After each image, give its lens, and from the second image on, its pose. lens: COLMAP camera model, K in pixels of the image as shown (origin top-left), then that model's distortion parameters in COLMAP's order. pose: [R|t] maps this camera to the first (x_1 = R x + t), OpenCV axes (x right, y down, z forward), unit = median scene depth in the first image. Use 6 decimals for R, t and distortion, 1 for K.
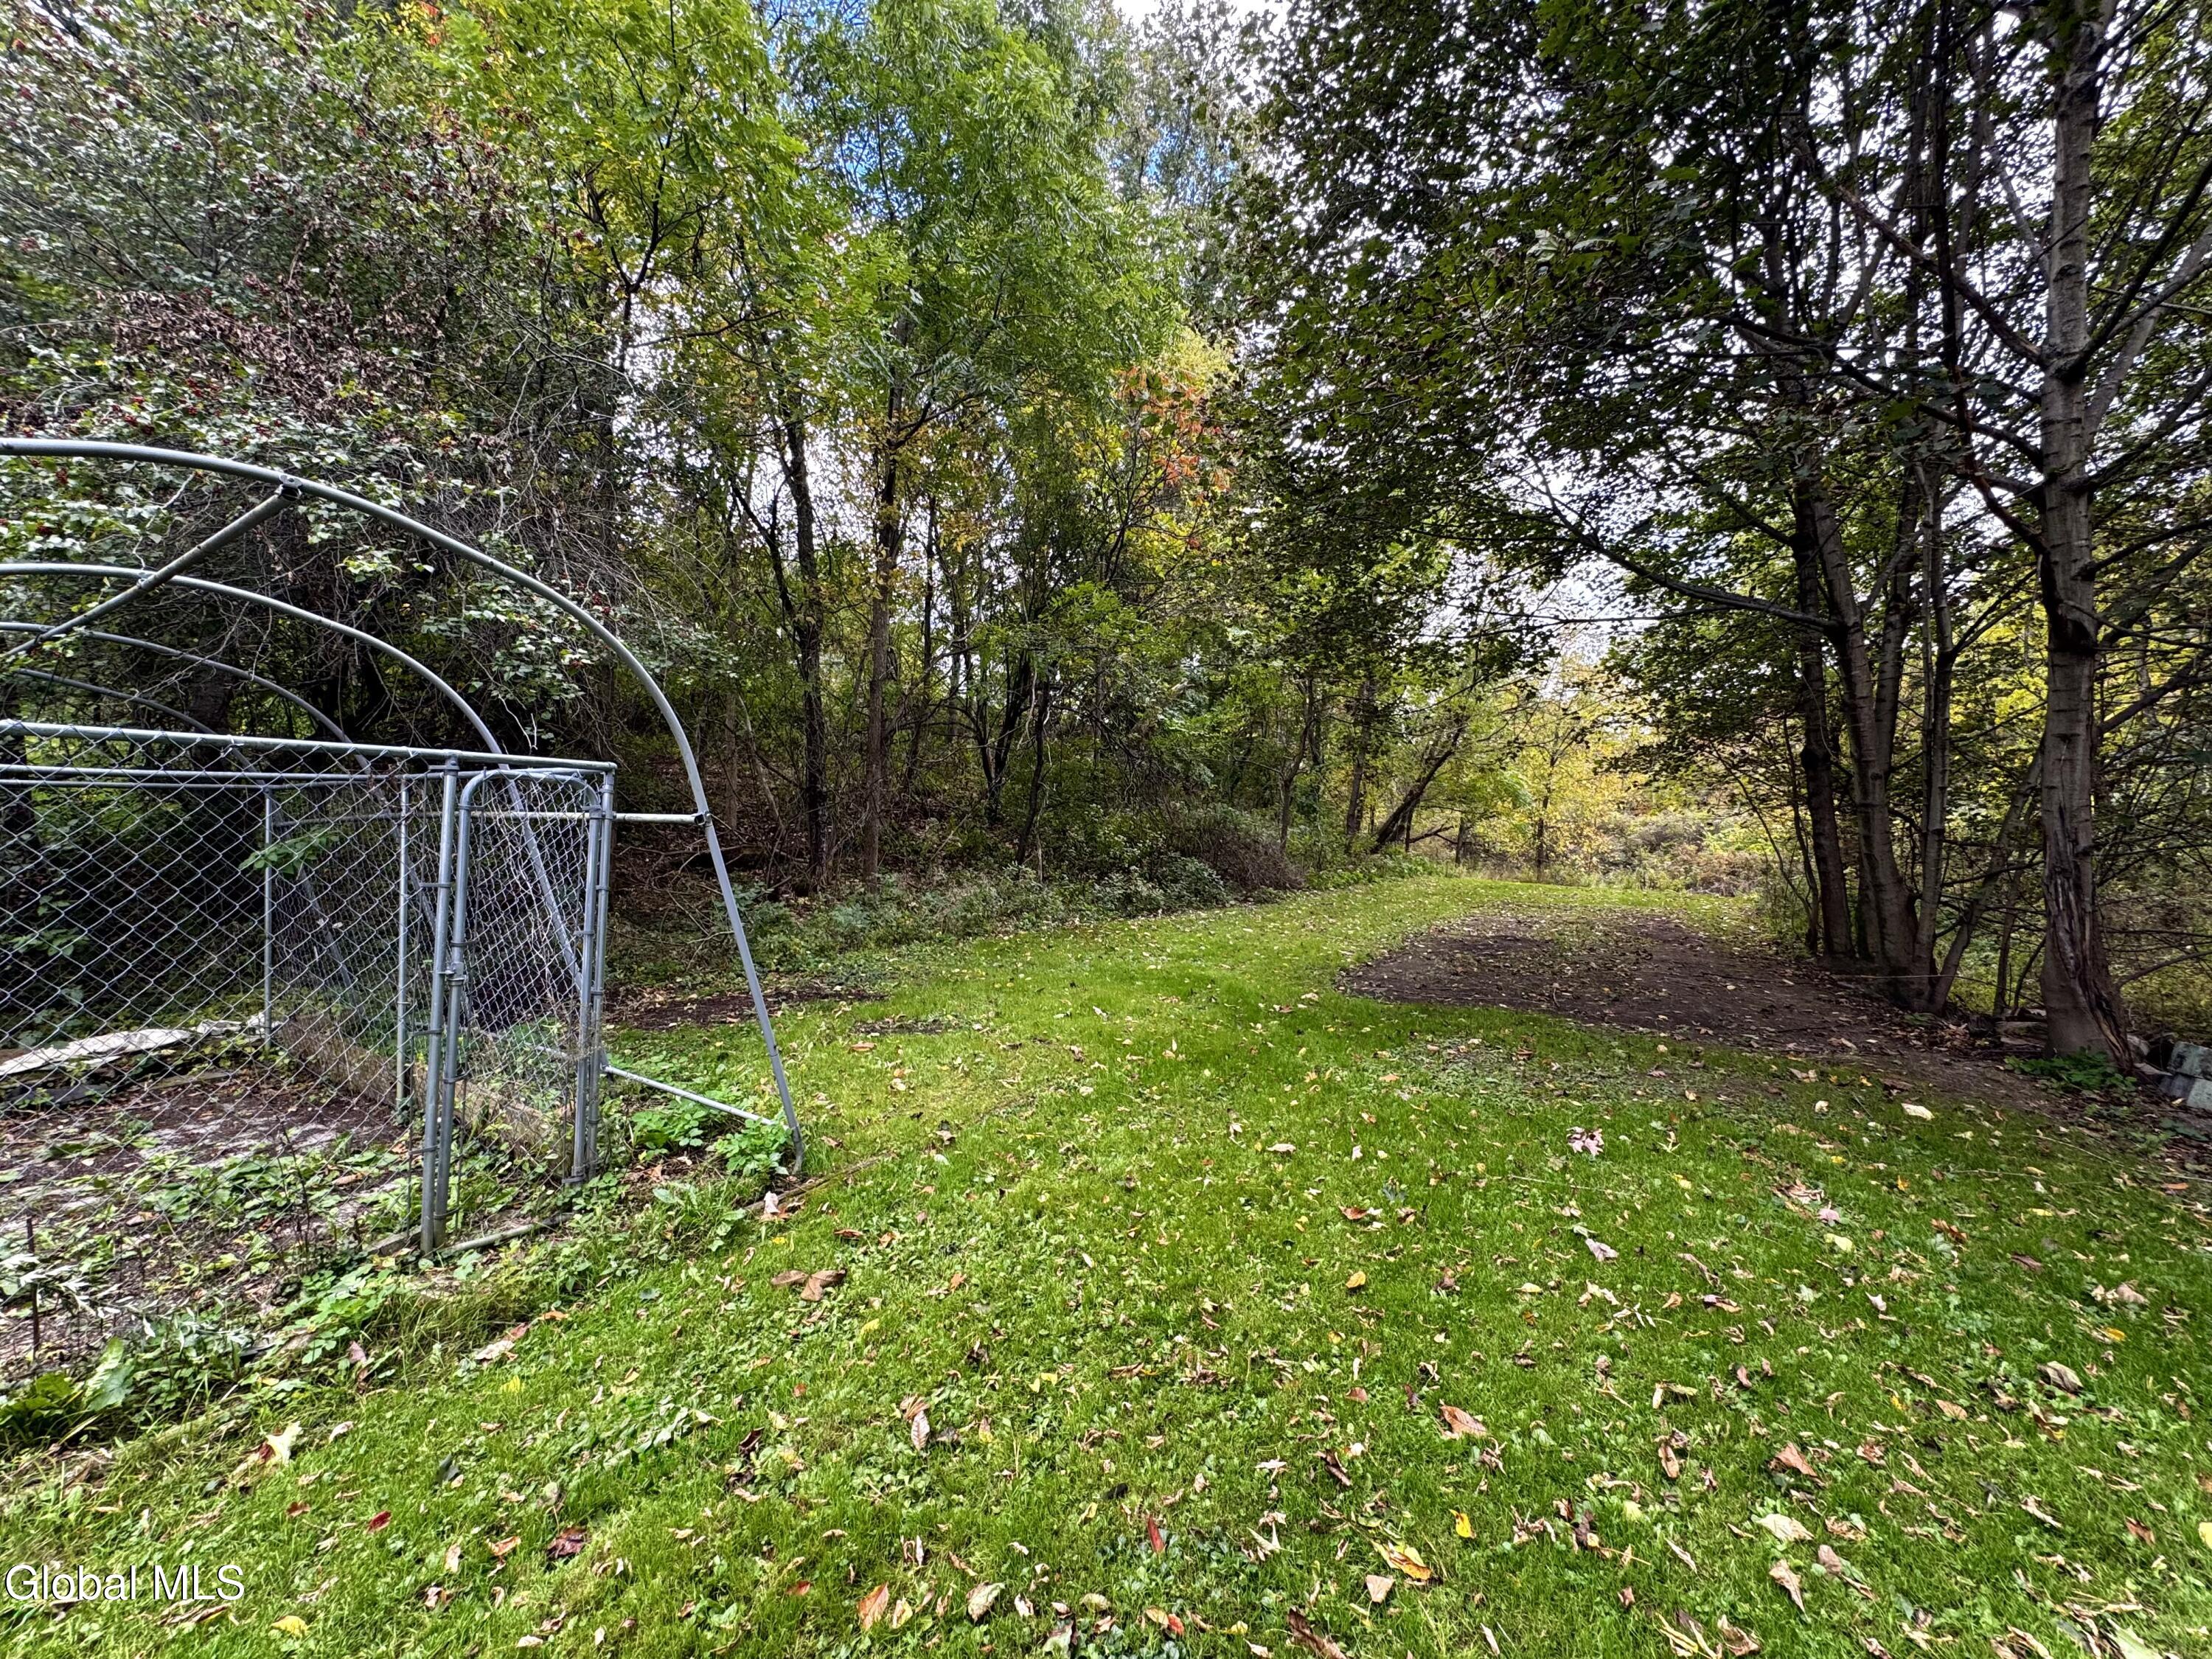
lens RADIAL K [[894.0, 0, 1107.3], [0, 894.0, 819.2], [0, 0, 1]] dist [-0.001144, 0.000803]
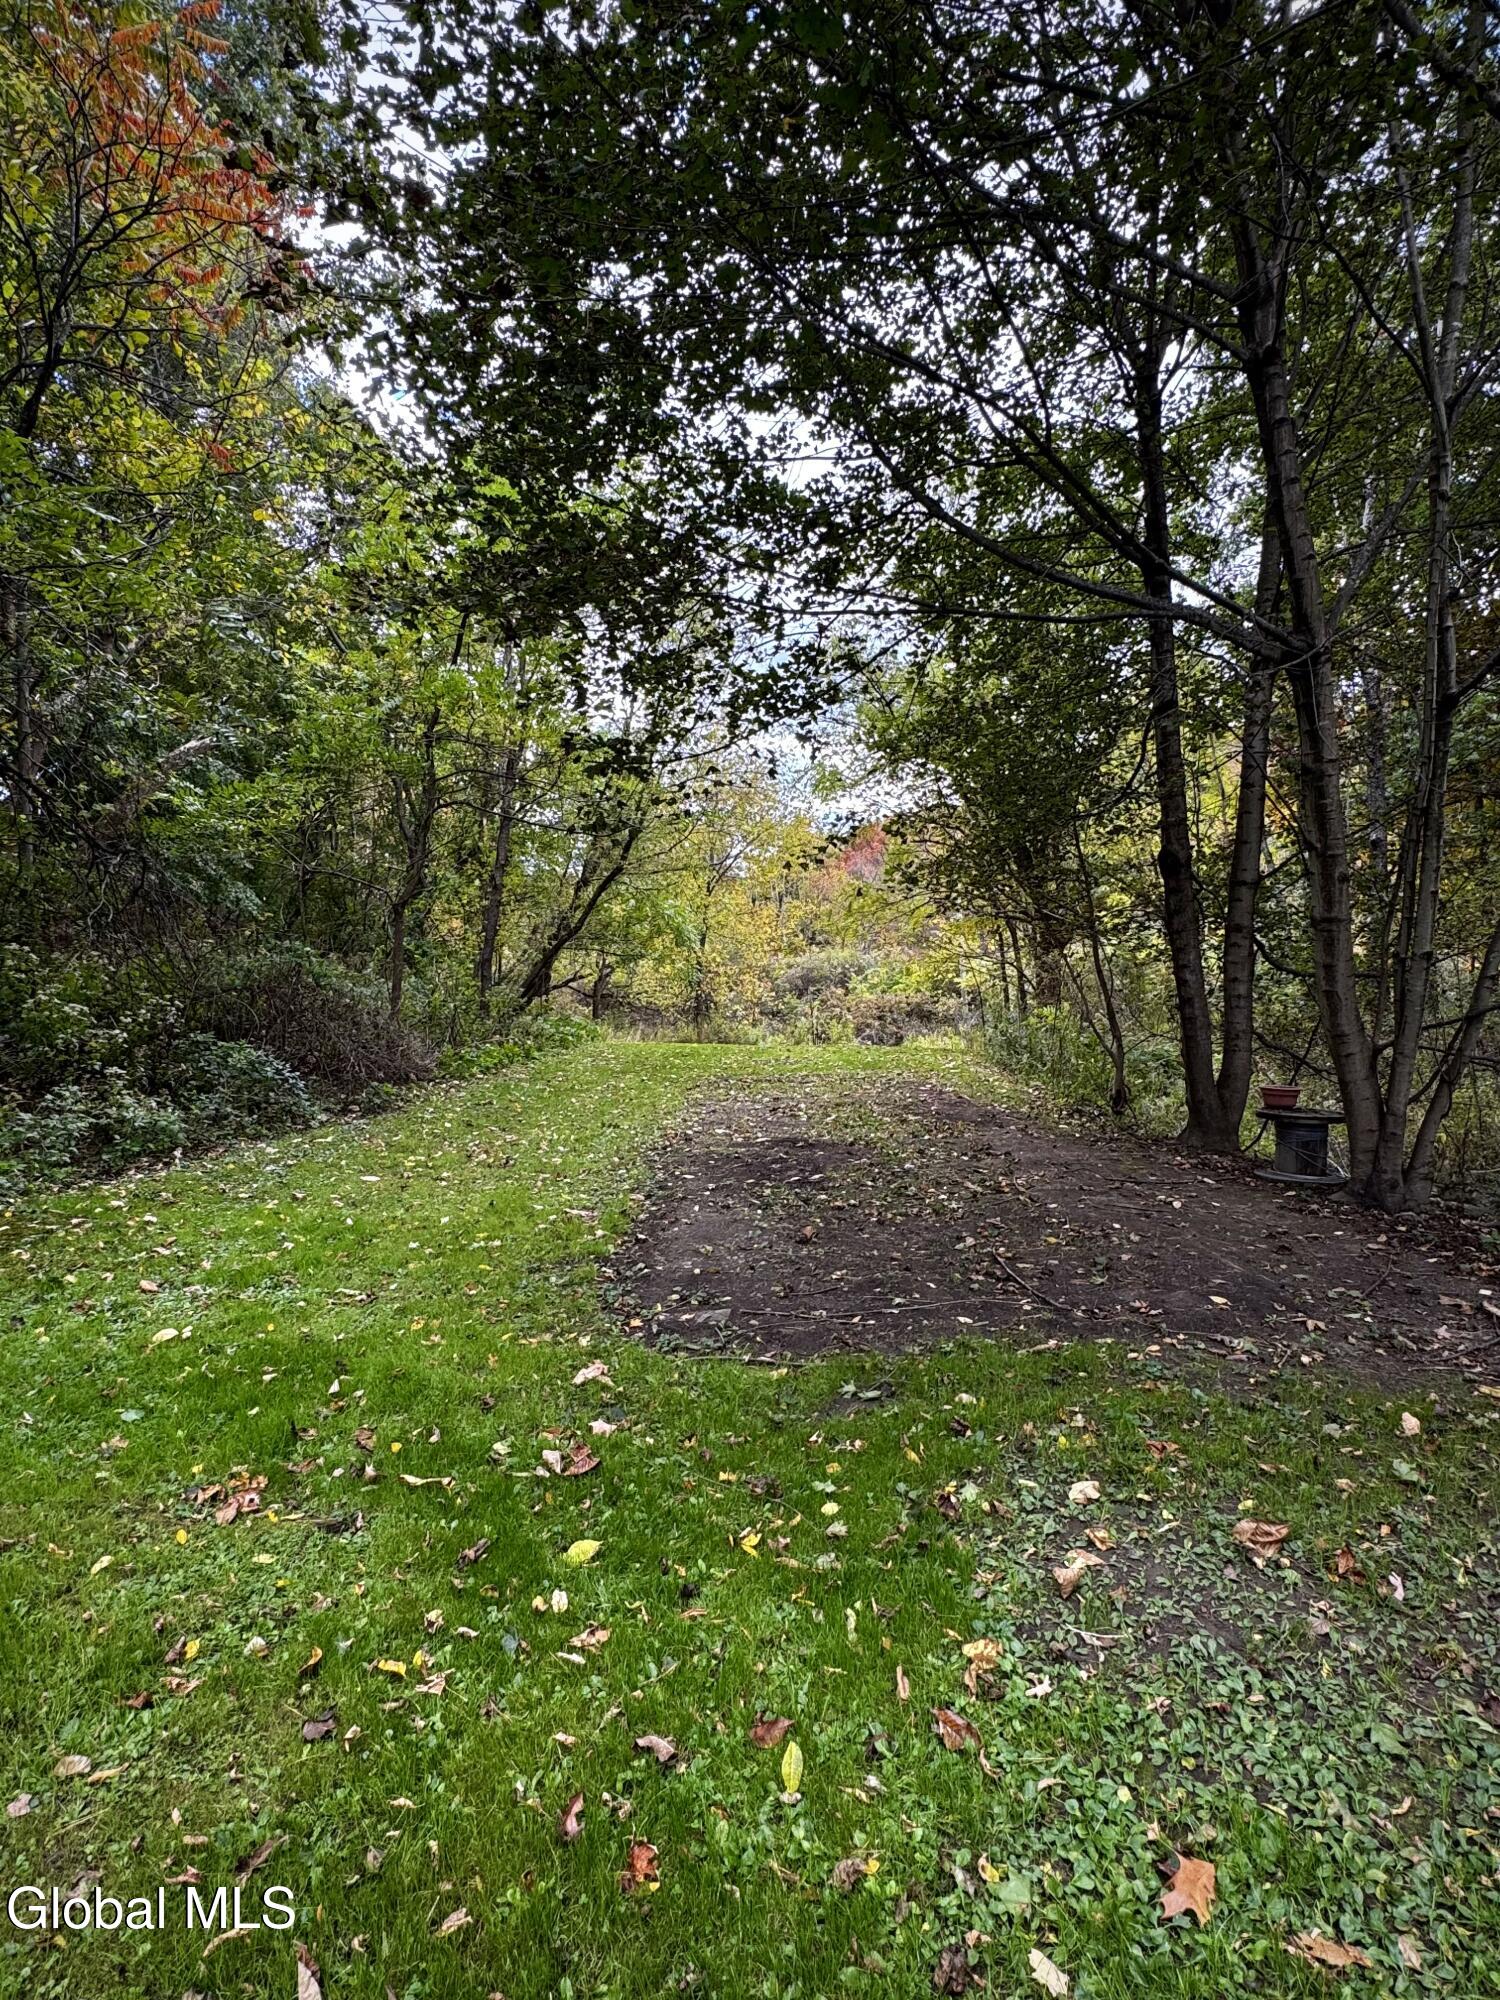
lens RADIAL K [[1092.1, 0, 750.0], [0, 1092.1, 1000.0], [0, 0, 1]] dist [0.001359, 0.000109]
pose [[0.851669, -0.038355, 0.522675, 0.013677], [0.023982, 0.999126, 0.034240, 0.002867], [-0.523531, -0.016627, 0.851844, 0.274979]]
